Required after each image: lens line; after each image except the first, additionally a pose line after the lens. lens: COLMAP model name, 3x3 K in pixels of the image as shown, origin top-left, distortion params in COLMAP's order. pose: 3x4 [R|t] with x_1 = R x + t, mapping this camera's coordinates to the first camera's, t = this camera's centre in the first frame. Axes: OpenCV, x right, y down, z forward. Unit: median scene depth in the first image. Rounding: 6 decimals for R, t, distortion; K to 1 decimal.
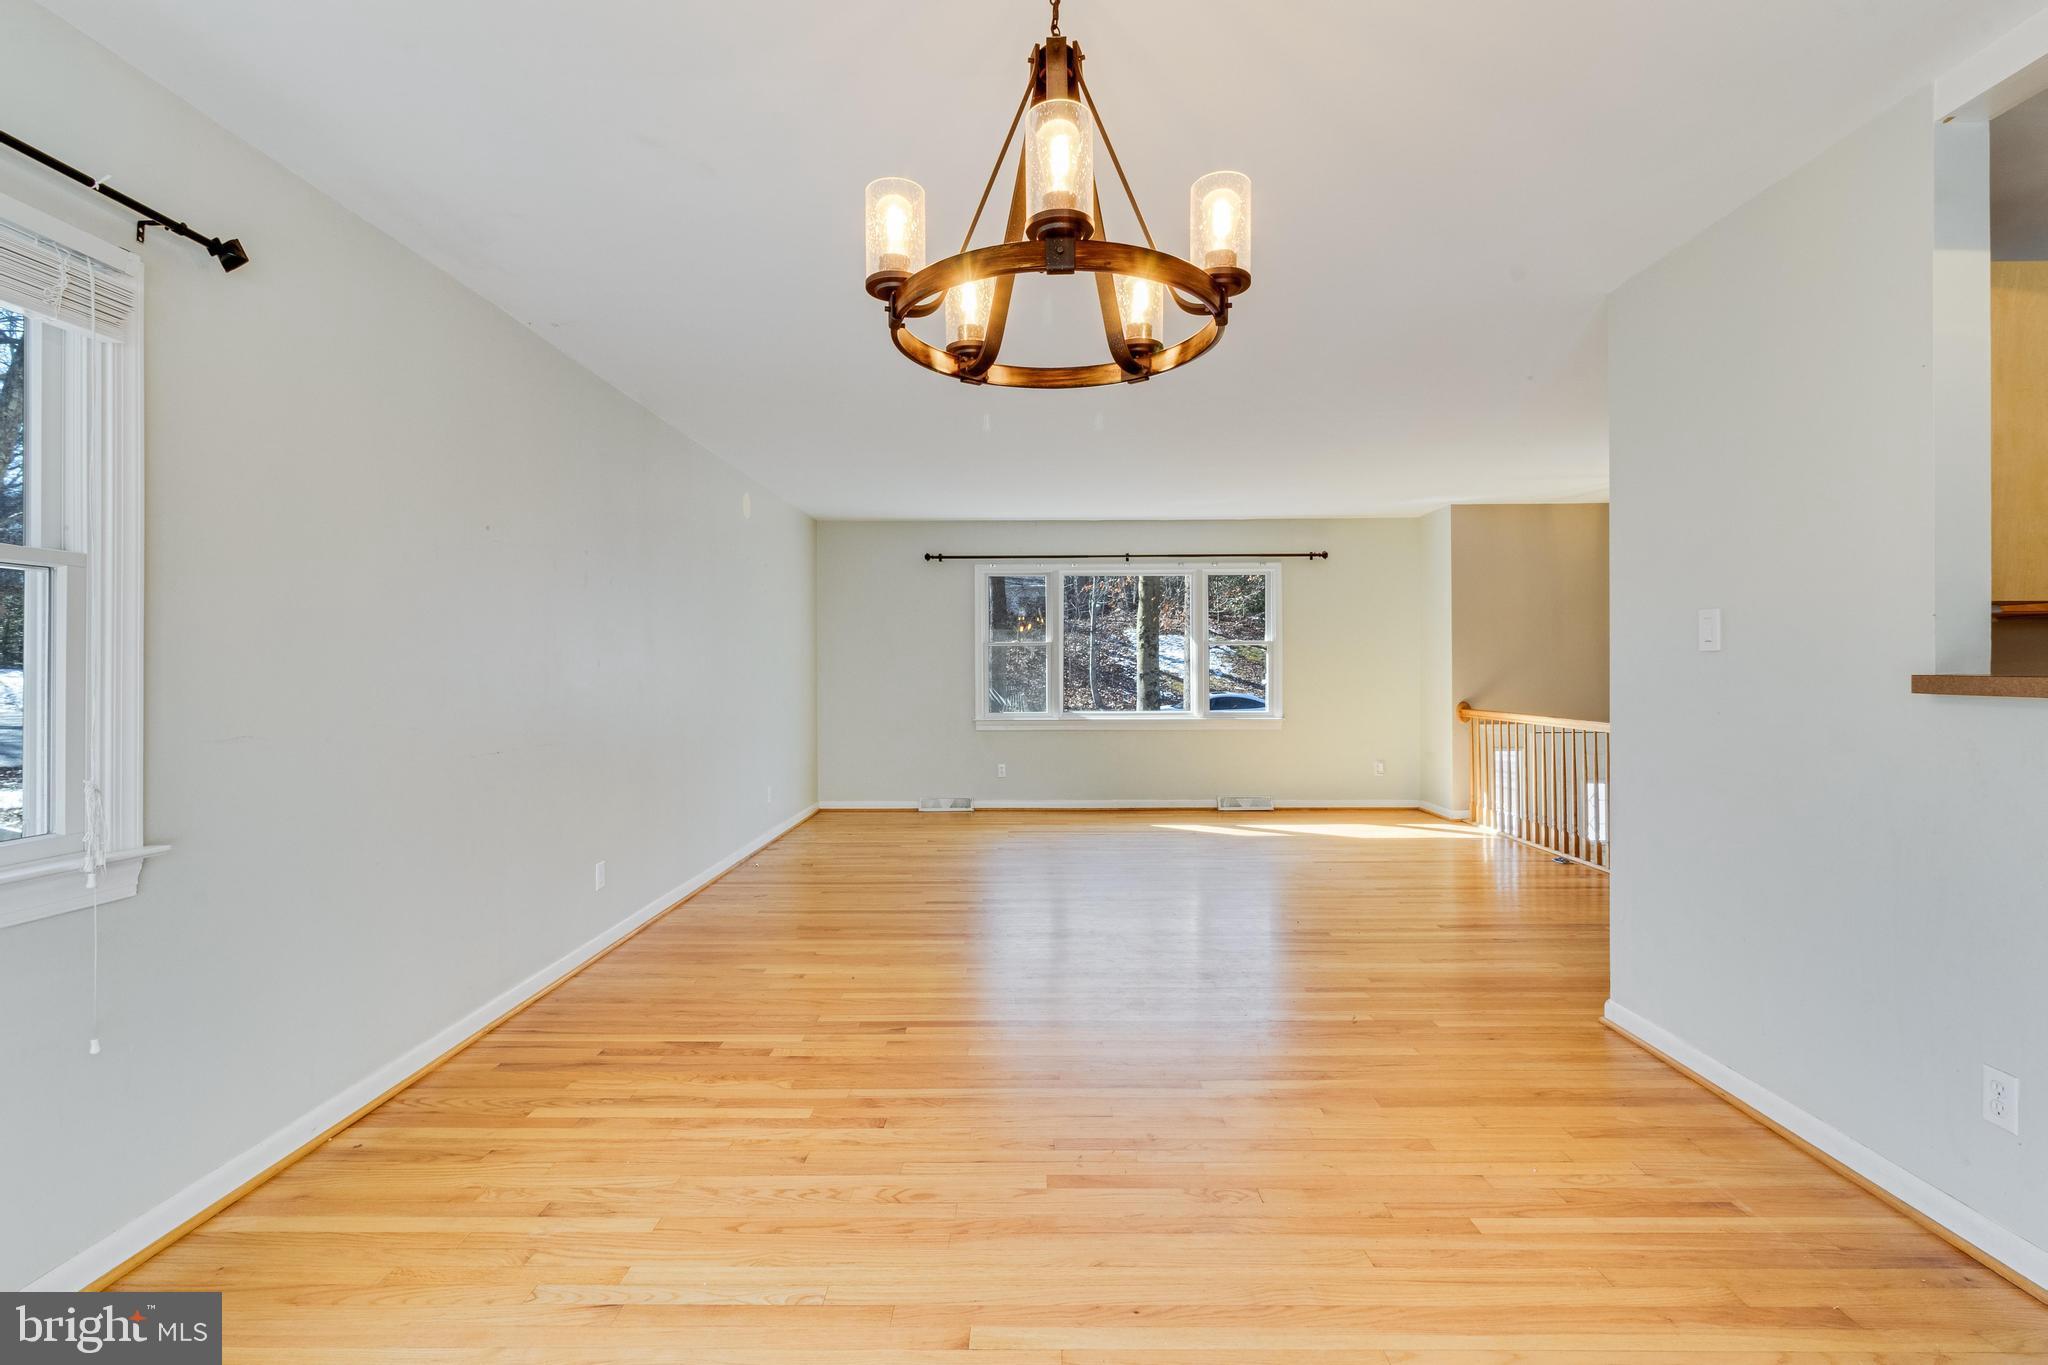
lens RADIAL K [[948.0, 0, 1026.3], [0, 948.0, 669.2], [0, 0, 1]] dist [0.002642, 0.000394]
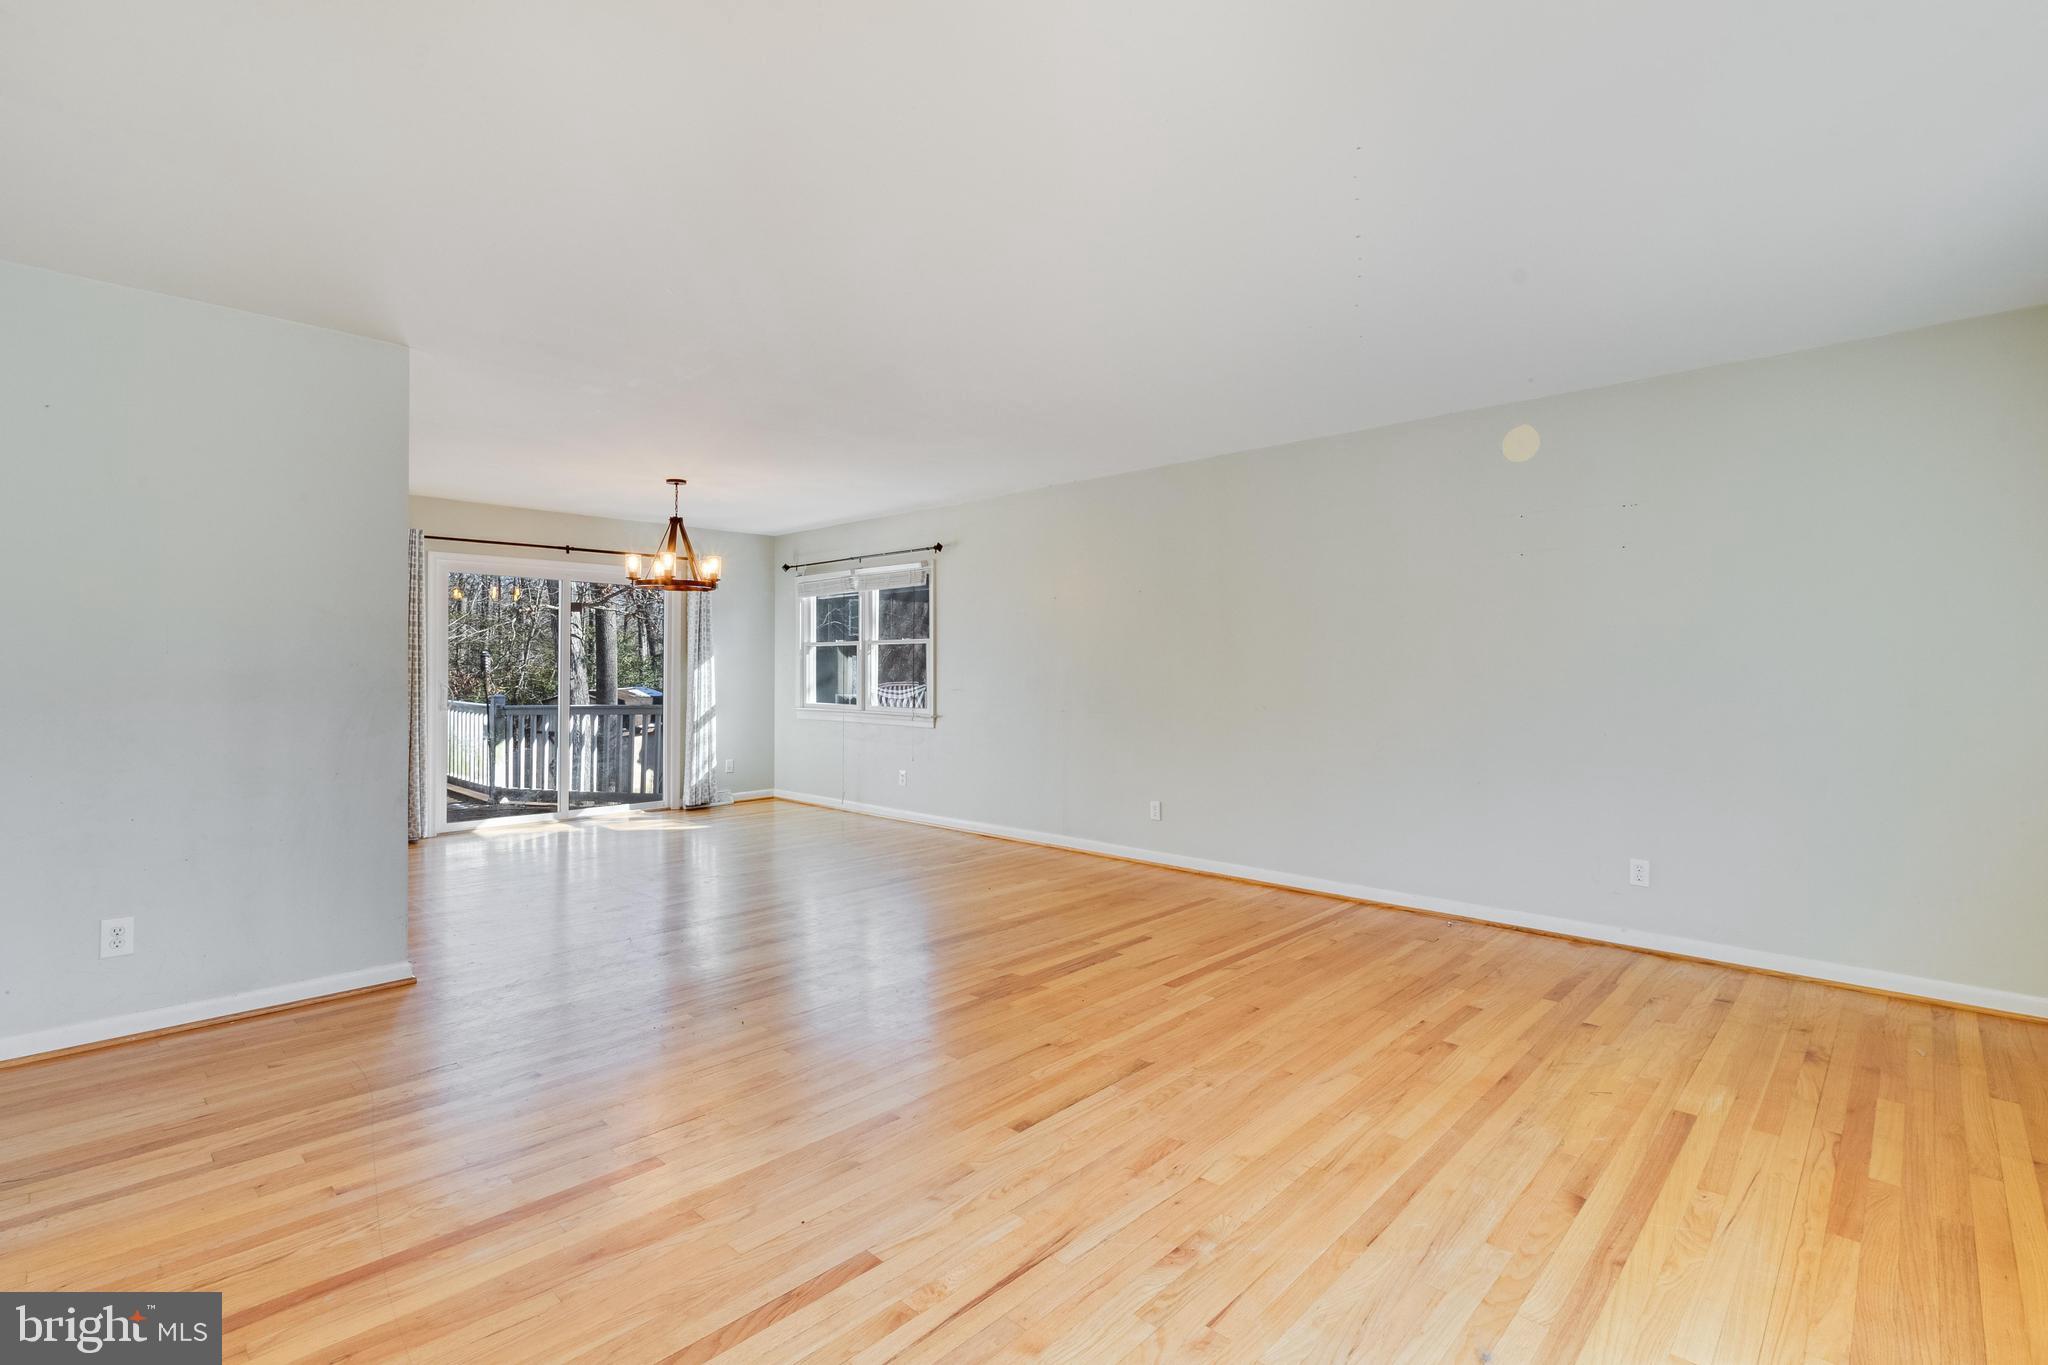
lens RADIAL K [[948.0, 0, 1026.3], [0, 948.0, 669.2], [0, 0, 1]] dist [0.002642, 0.000394]
pose [[-0.675947, 0.005990, -0.736925, 1.048452], [0.002841, 0.999981, 0.005523, -0.008797], [0.736944, 0.001640, -0.675951, 2.497331]]
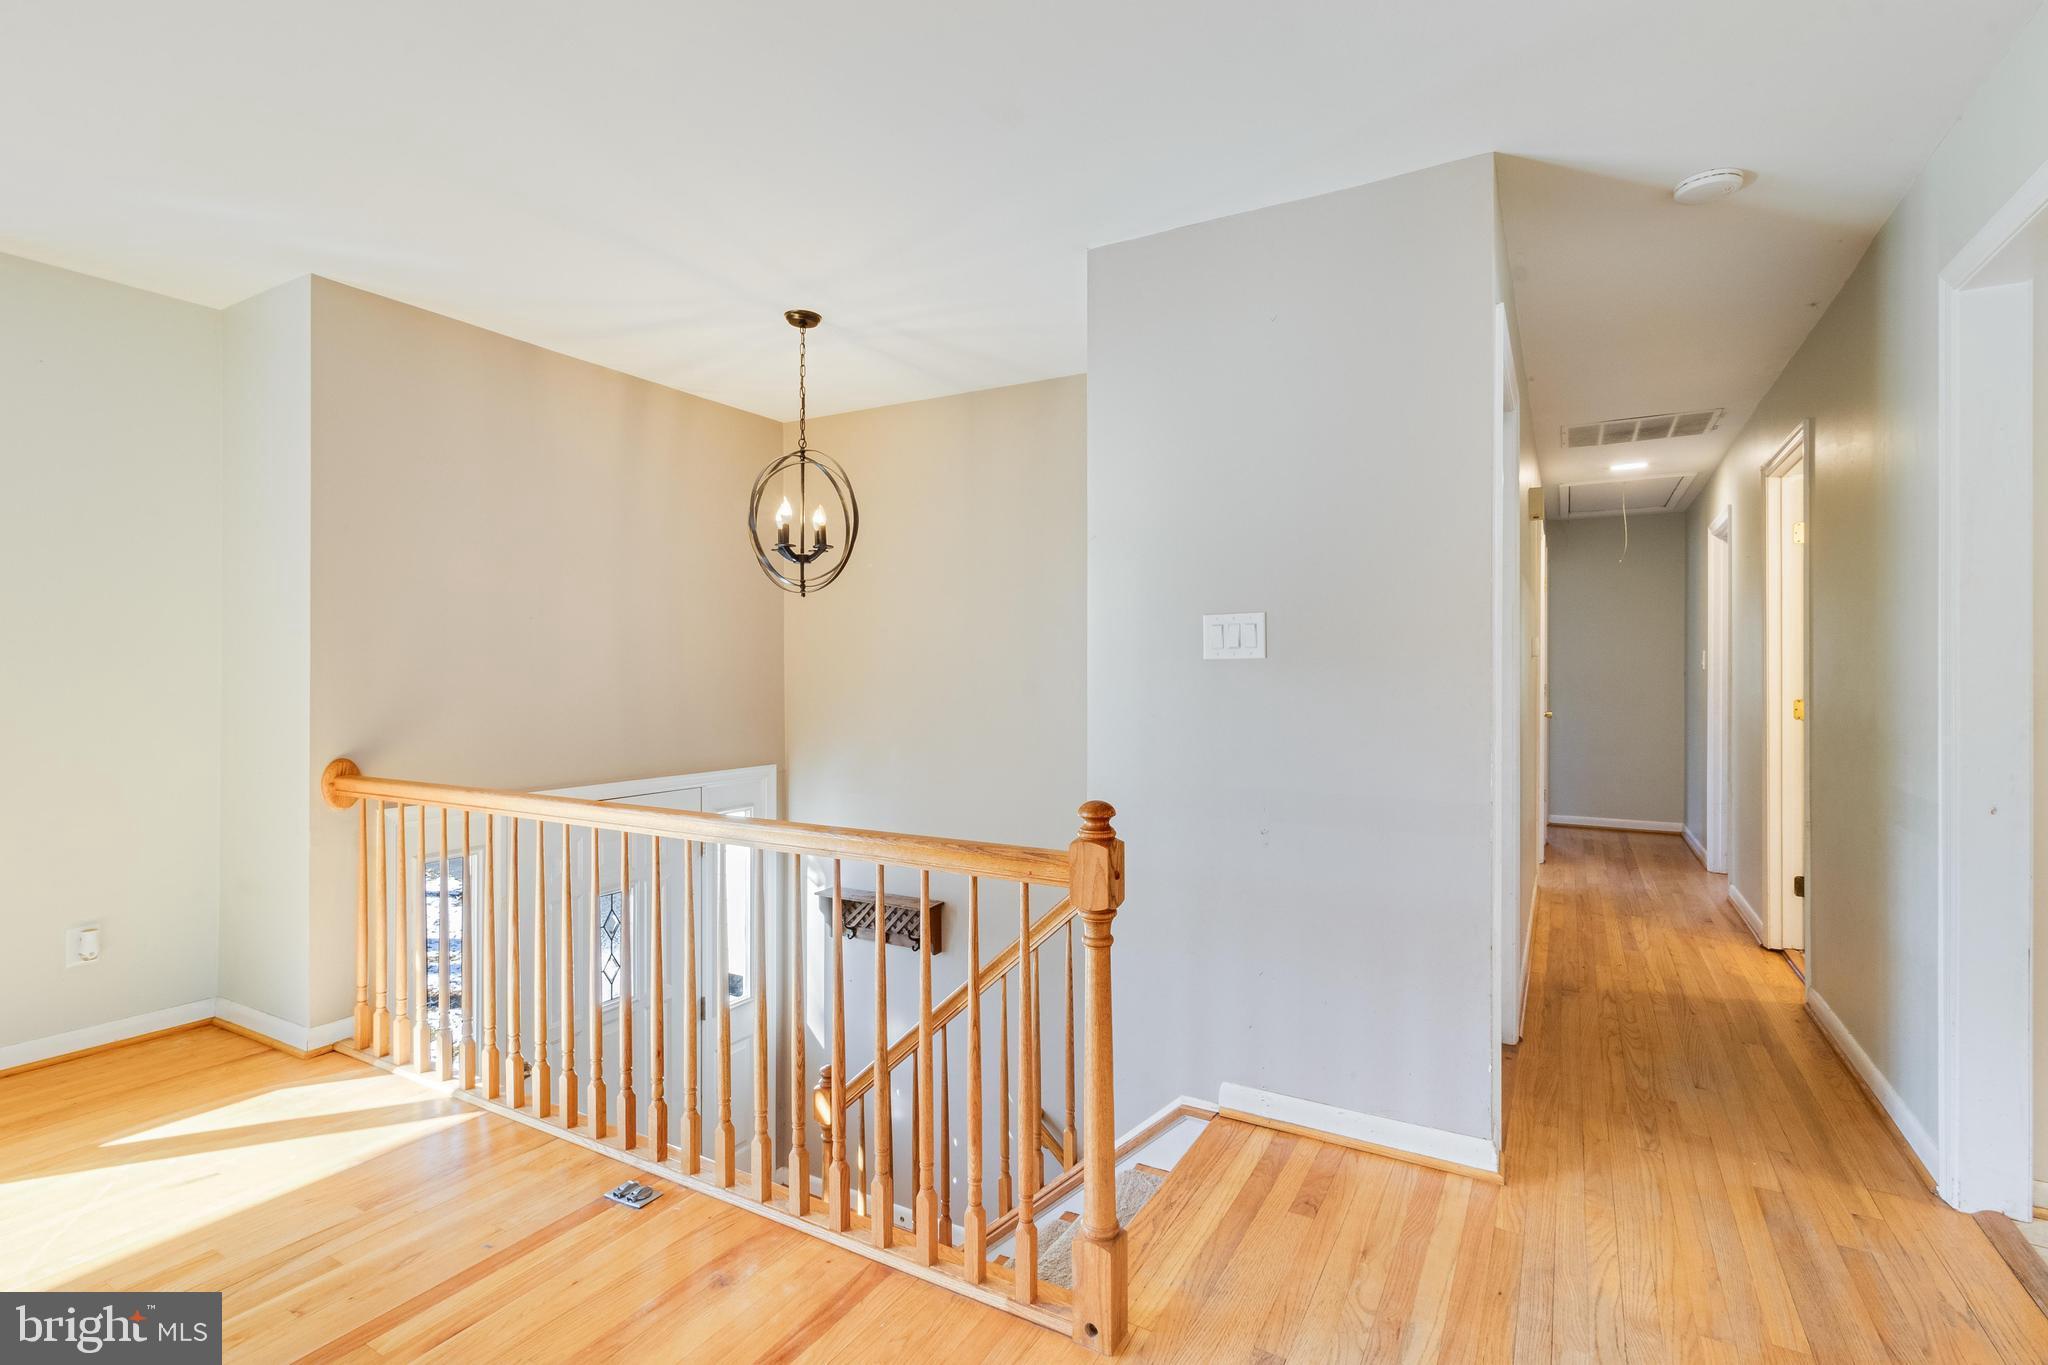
lens RADIAL K [[948.0, 0, 1026.3], [0, 948.0, 669.2], [0, 0, 1]] dist [0.002642, 0.000394]
pose [[0.486995, 0.007238, 0.873375, 0.605617], [-0.001845, 0.999972, -0.007258, -0.006956], [-0.873403, 0.001923, 0.486994, 1.329828]]
